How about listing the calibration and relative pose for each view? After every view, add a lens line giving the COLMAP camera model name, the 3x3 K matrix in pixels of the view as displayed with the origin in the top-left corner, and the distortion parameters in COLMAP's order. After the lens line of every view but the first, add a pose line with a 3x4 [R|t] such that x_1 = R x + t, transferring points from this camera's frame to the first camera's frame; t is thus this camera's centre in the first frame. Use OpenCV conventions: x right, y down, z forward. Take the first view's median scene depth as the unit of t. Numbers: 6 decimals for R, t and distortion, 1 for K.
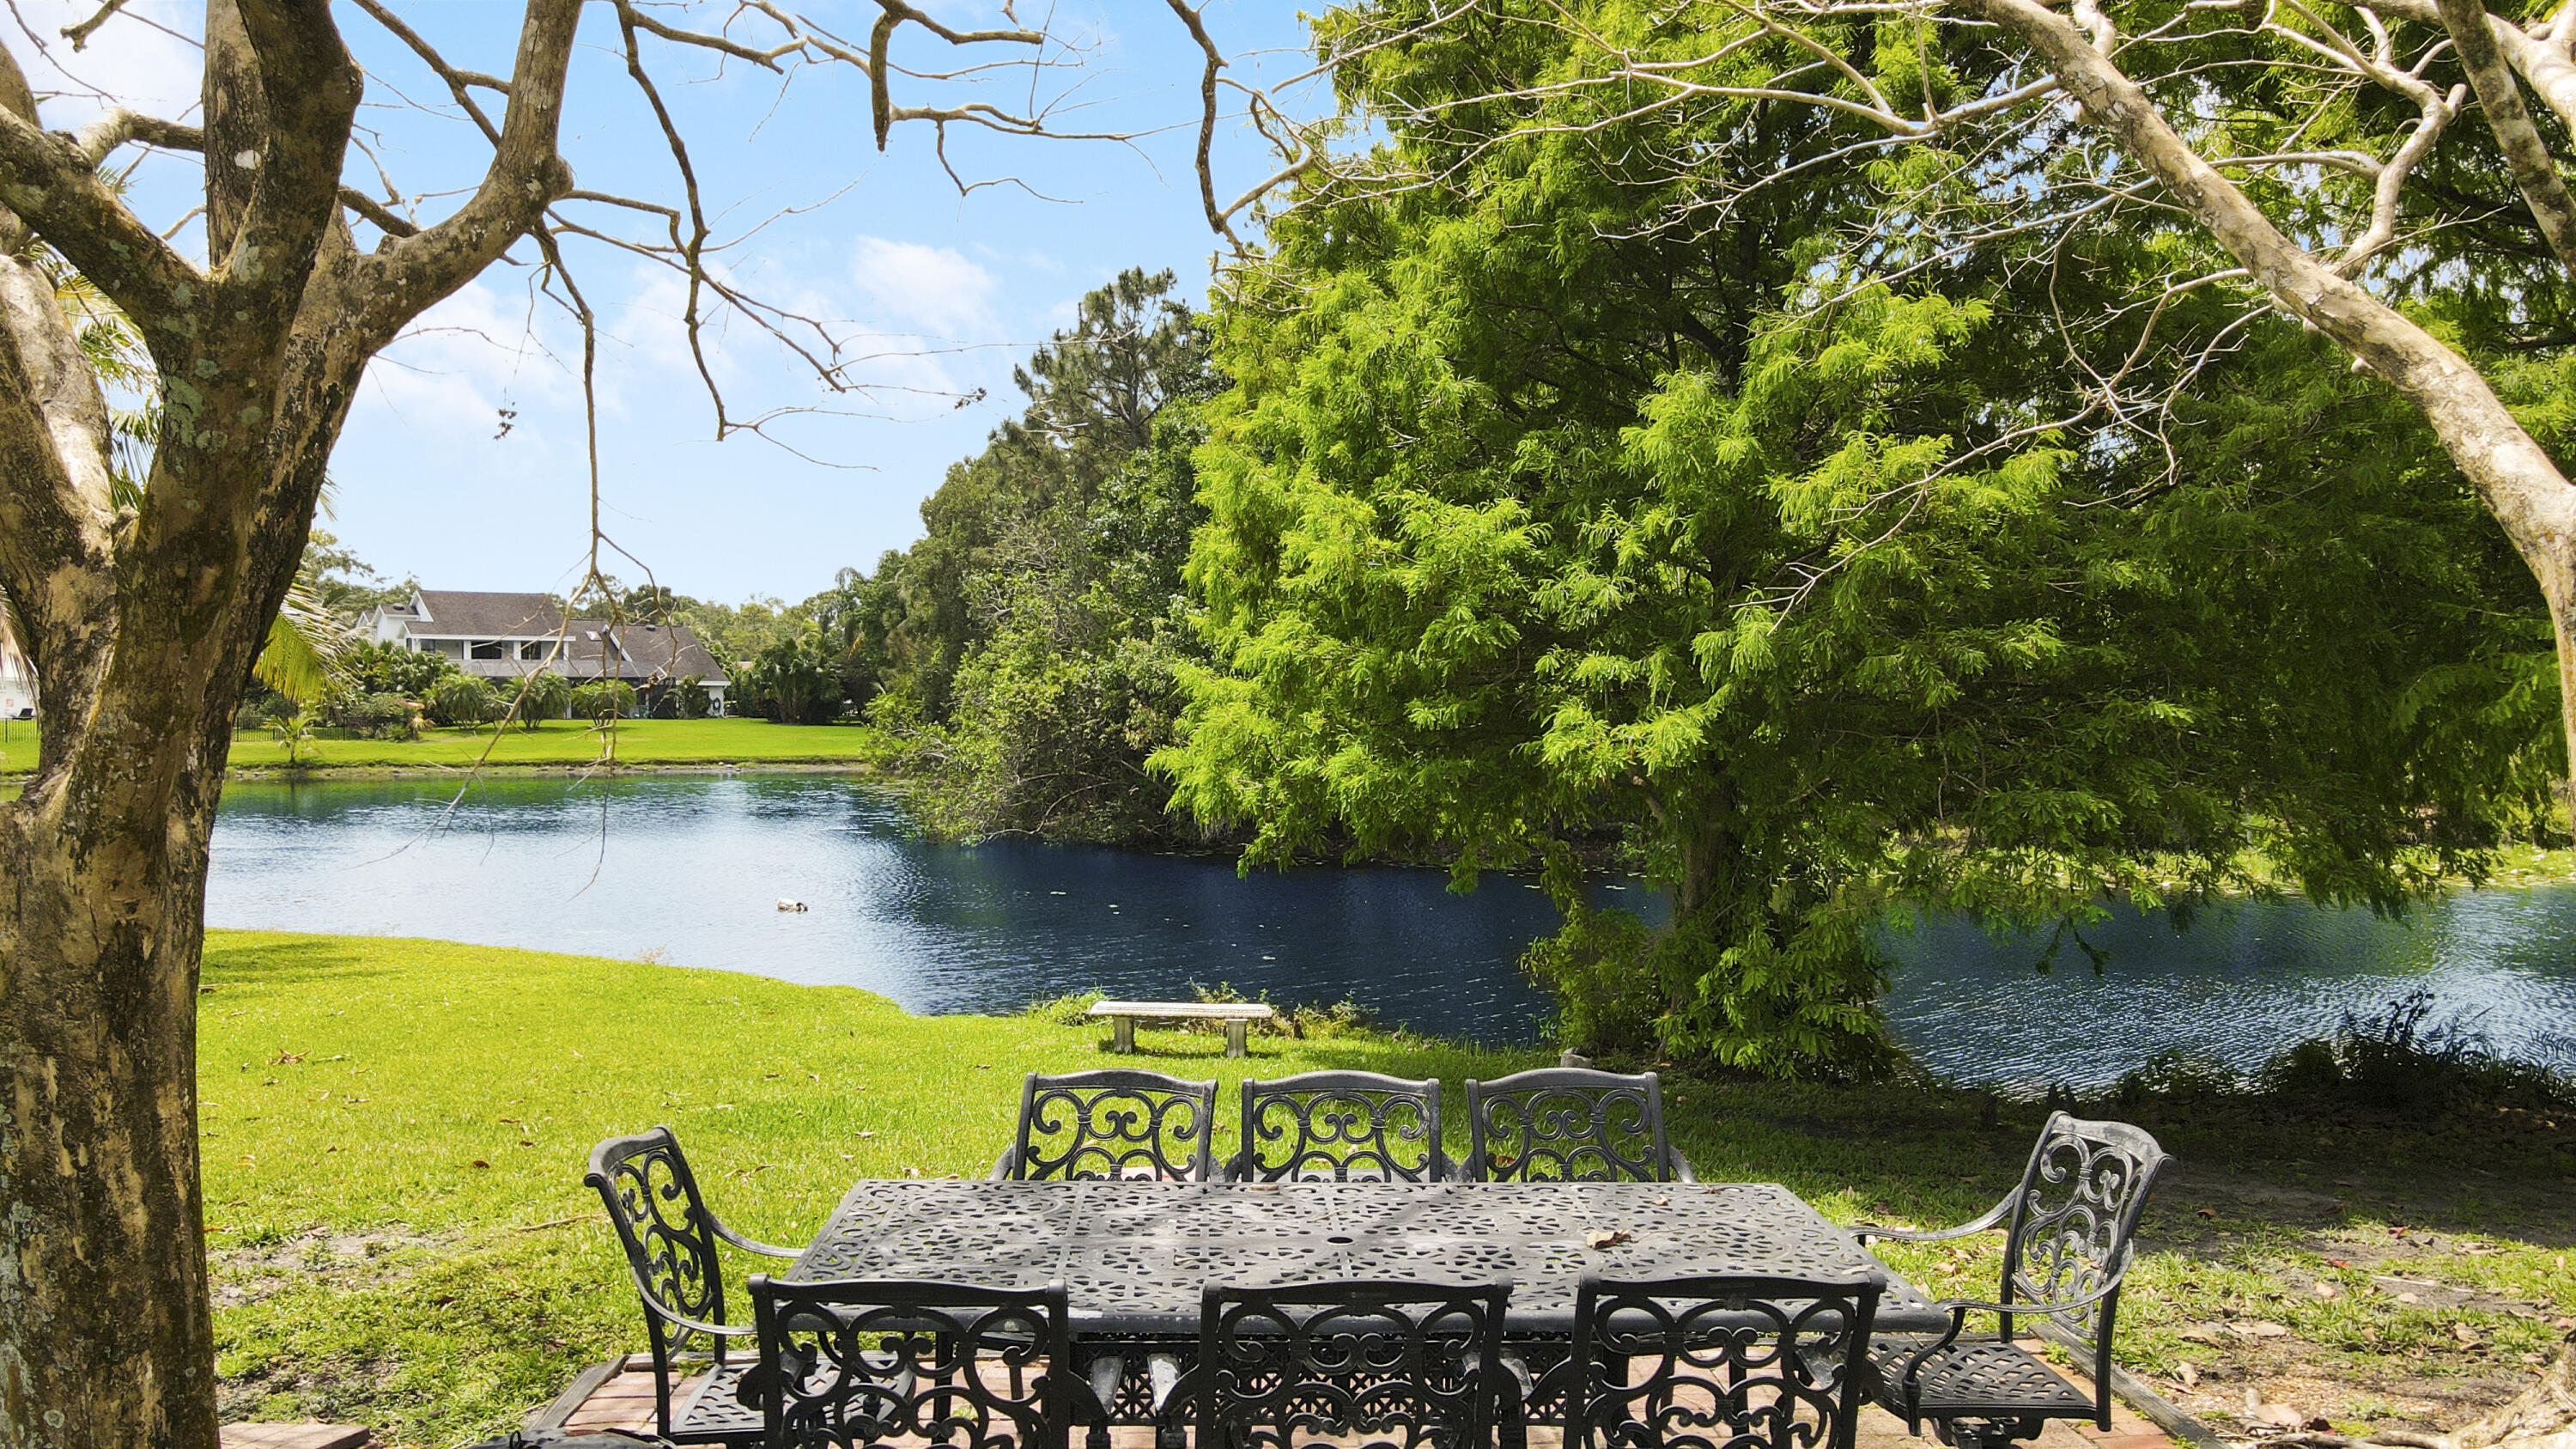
lens RADIAL K [[1893.5, 0, 1301.4], [0, 1893.5, 726.9], [0, 0, 1]] dist [-0.003673, 0.011889]
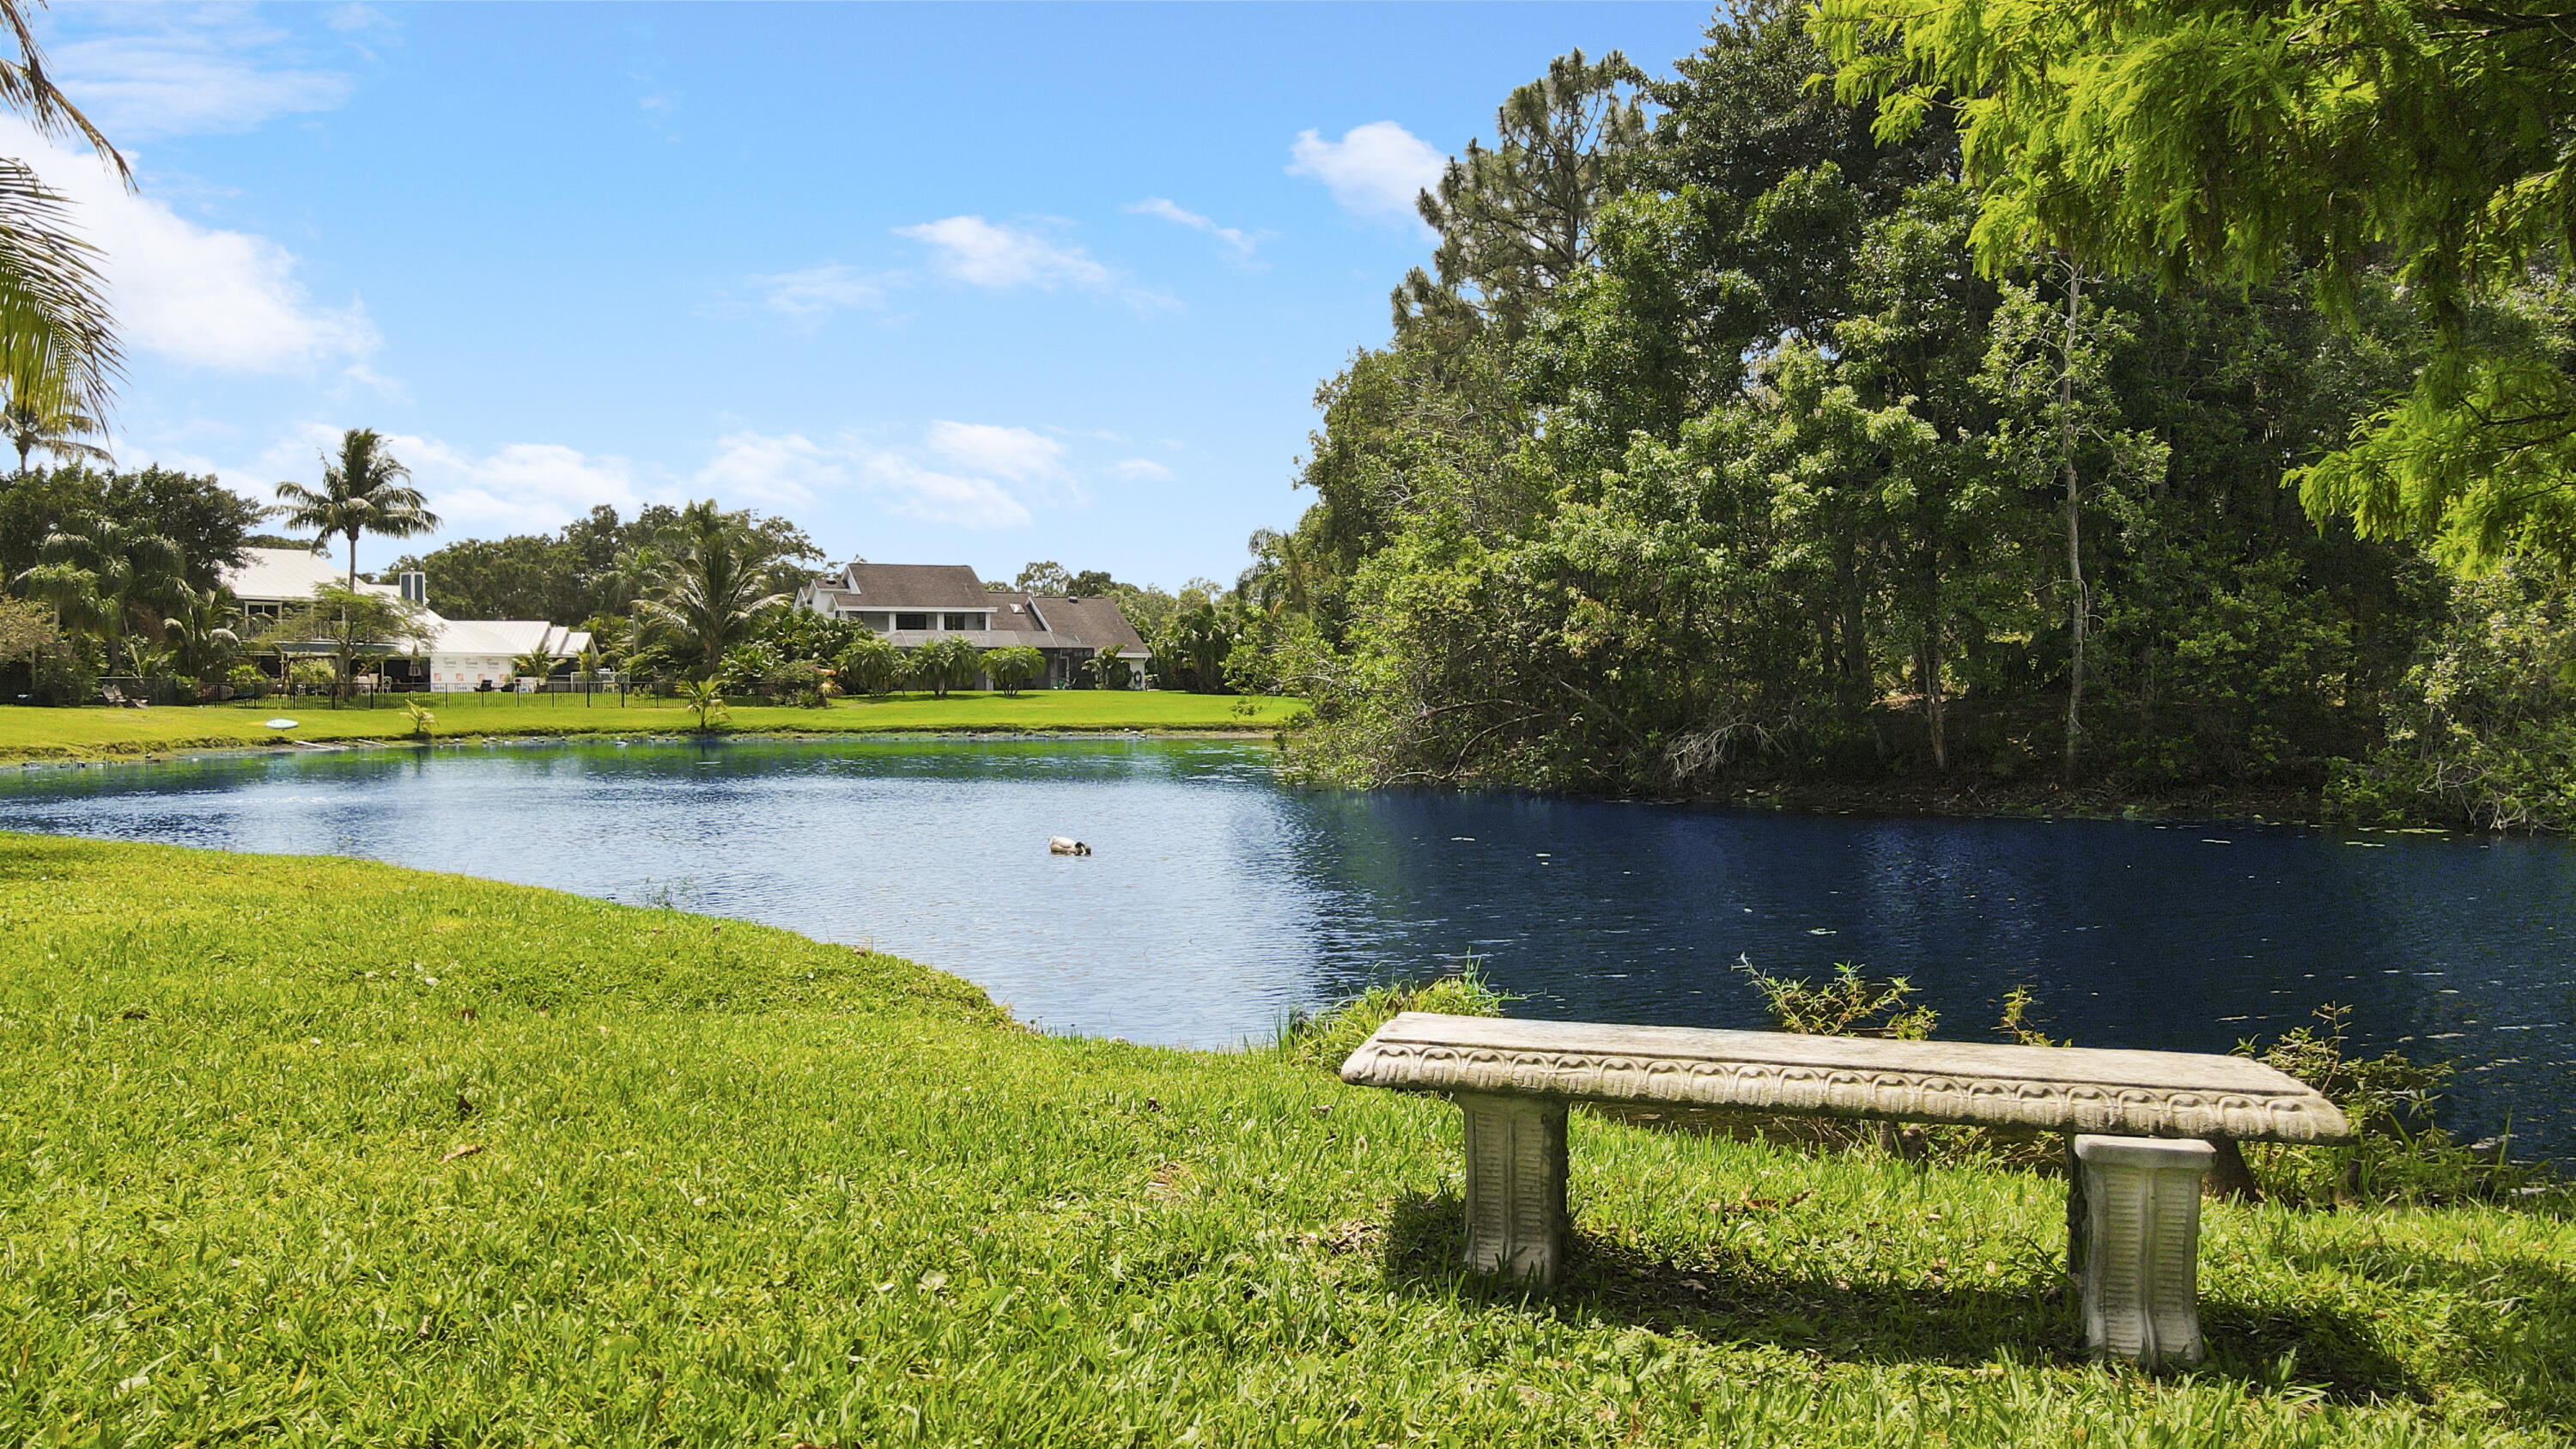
lens RADIAL K [[1893.5, 0, 1290.8], [0, 1893.5, 709.3], [0, 0, 1]] dist [-0.003673, 0.011889]
pose [[0.972134, -0.007935, -0.234292, -0.017532], [0.006625, 0.999958, -0.006377, 0.026128], [0.234333, 0.004648, 0.972145, 0.188842]]
